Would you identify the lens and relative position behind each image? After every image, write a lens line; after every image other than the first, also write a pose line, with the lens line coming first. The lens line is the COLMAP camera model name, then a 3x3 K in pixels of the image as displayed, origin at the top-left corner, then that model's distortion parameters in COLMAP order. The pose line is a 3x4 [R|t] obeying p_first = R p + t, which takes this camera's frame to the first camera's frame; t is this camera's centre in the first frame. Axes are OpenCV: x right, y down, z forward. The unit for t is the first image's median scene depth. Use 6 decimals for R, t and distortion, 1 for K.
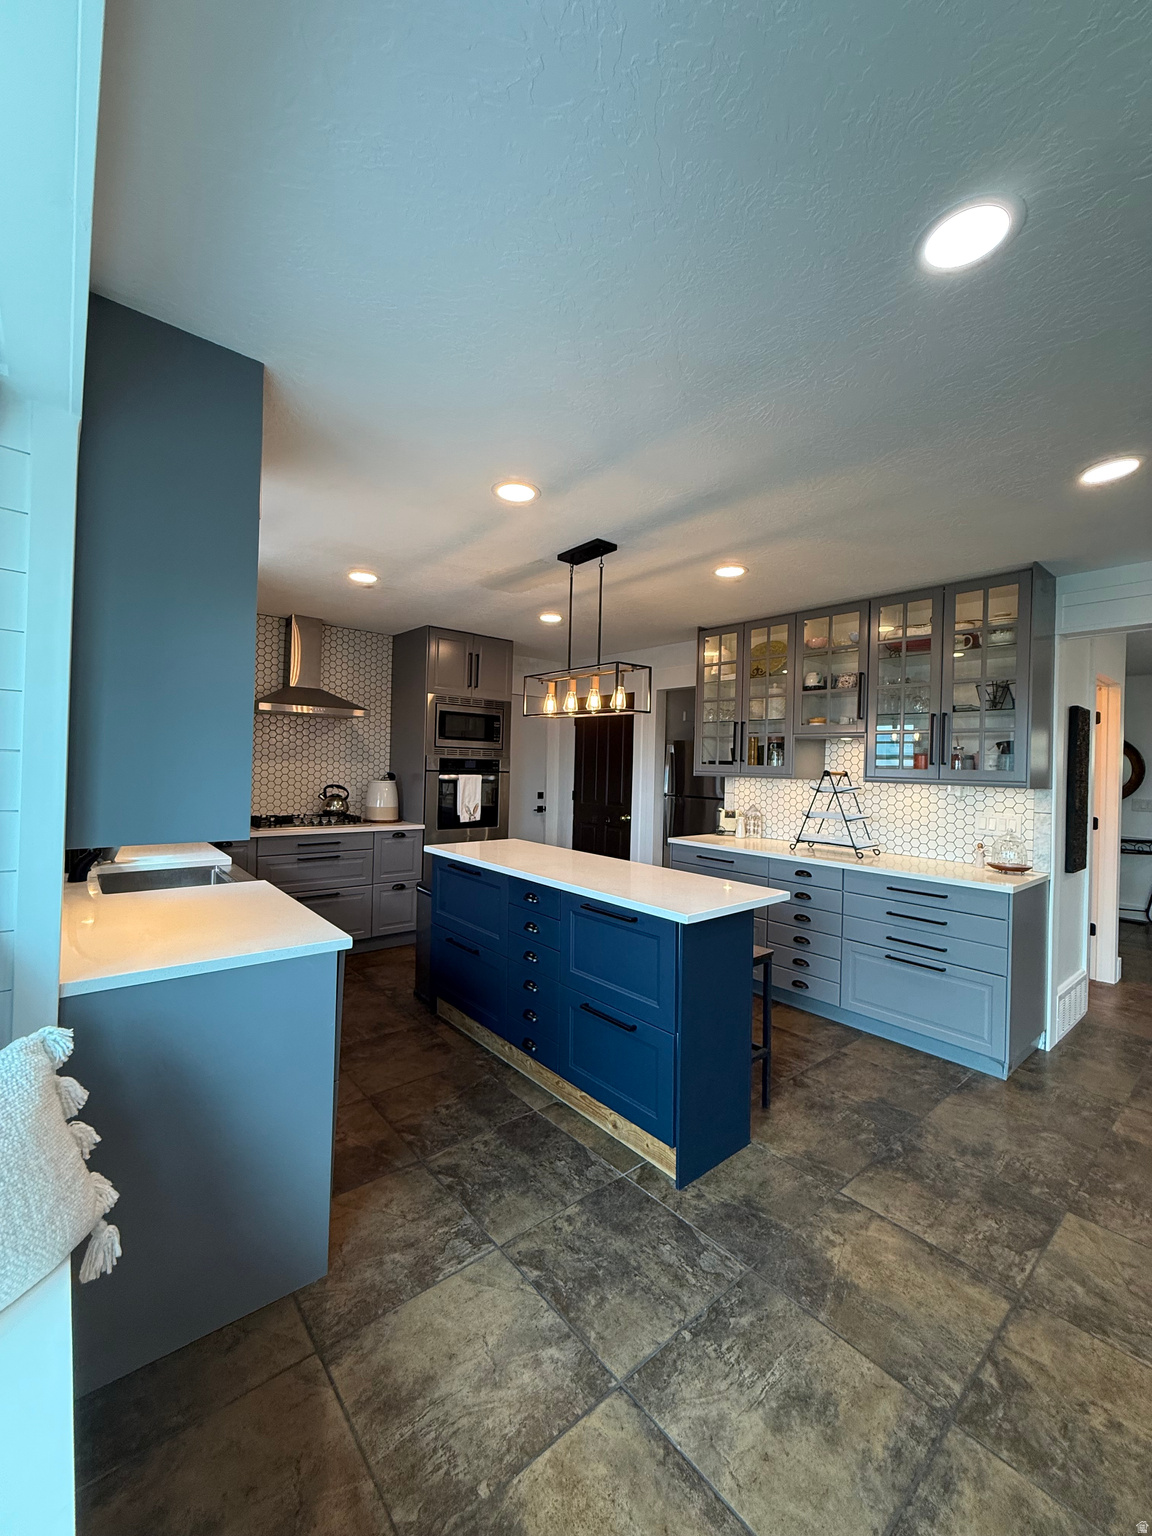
lens RADIAL K [[612.1, 0, 575.8], [0, 612.1, 762.2], [0, 0, 1]] dist [-0.000970, 0.000348]
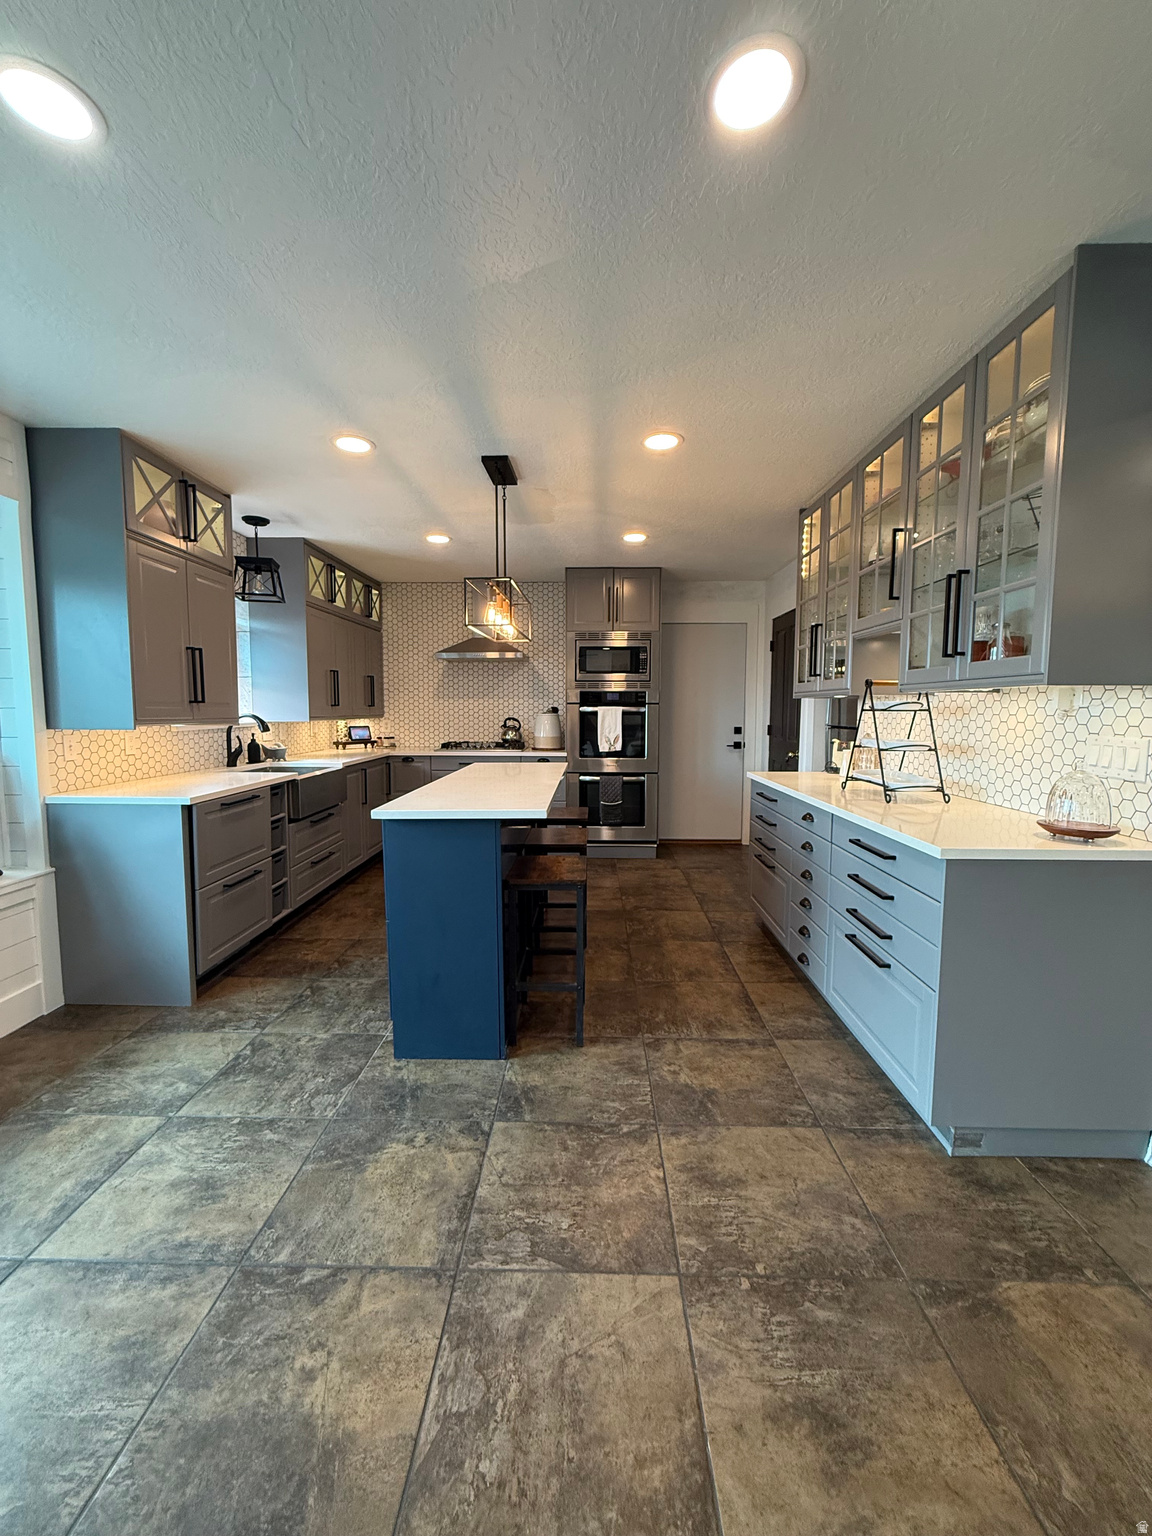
lens RADIAL K [[612.1, 0, 575.8], [0, 612.1, 762.2], [0, 0, 1]] dist [-0.000970, 0.000348]
pose [[0.748593, 0.032318, -0.662242, 0.752850], [0.020462, 0.997209, 0.071795, 0.061561], [0.662714, -0.067296, 0.745843, 0.284863]]
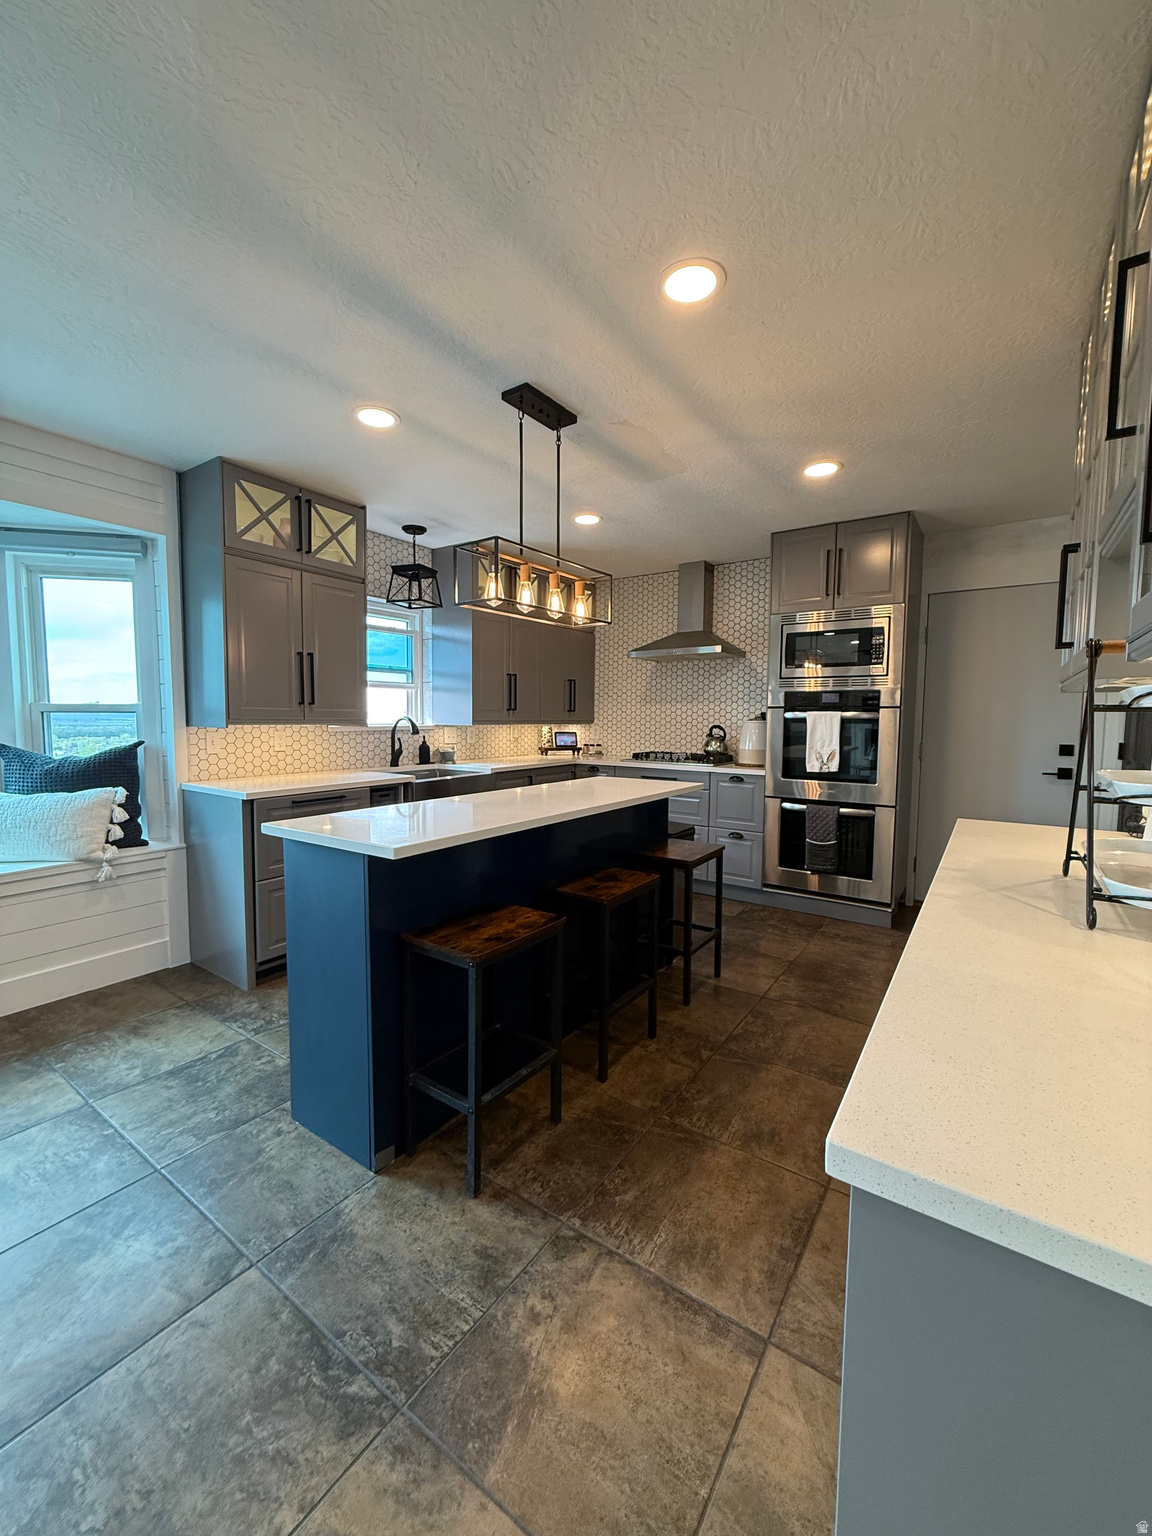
lens RADIAL K [[612.1, 0, 575.8], [0, 612.1, 762.2], [0, 0, 1]] dist [-0.000970, 0.000348]
pose [[0.262787, 0.046743, -0.963721, 0.774231], [0.001419, 0.998806, 0.048831, 0.072863], [0.964853, -0.014200, 0.262407, 0.787616]]
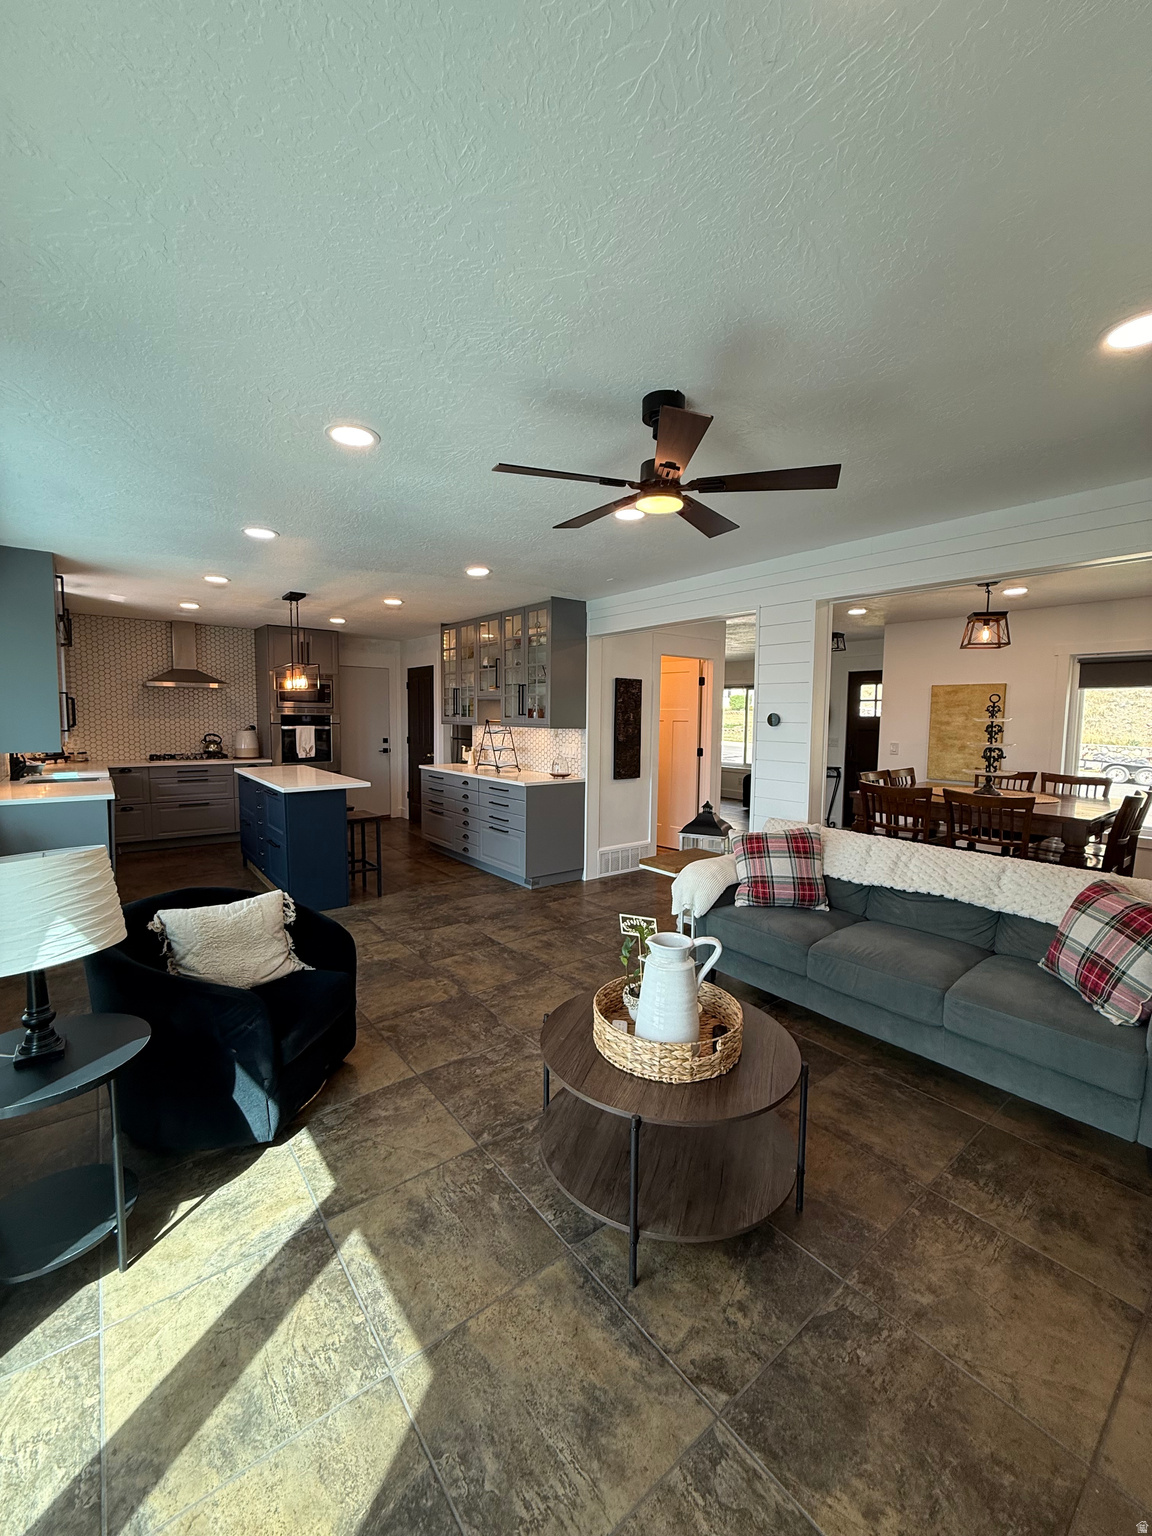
lens RADIAL K [[615.7, 0, 569.7], [0, 615.7, 760.7], [0, 0, 1]] dist [0.012459, 0.000025]
pose [[0.998968, -0.012802, -0.043576, 0.830901], [0.016083, 0.996994, 0.075790, 0.002898], [0.042475, -0.076413, 0.996171, -0.720300]]
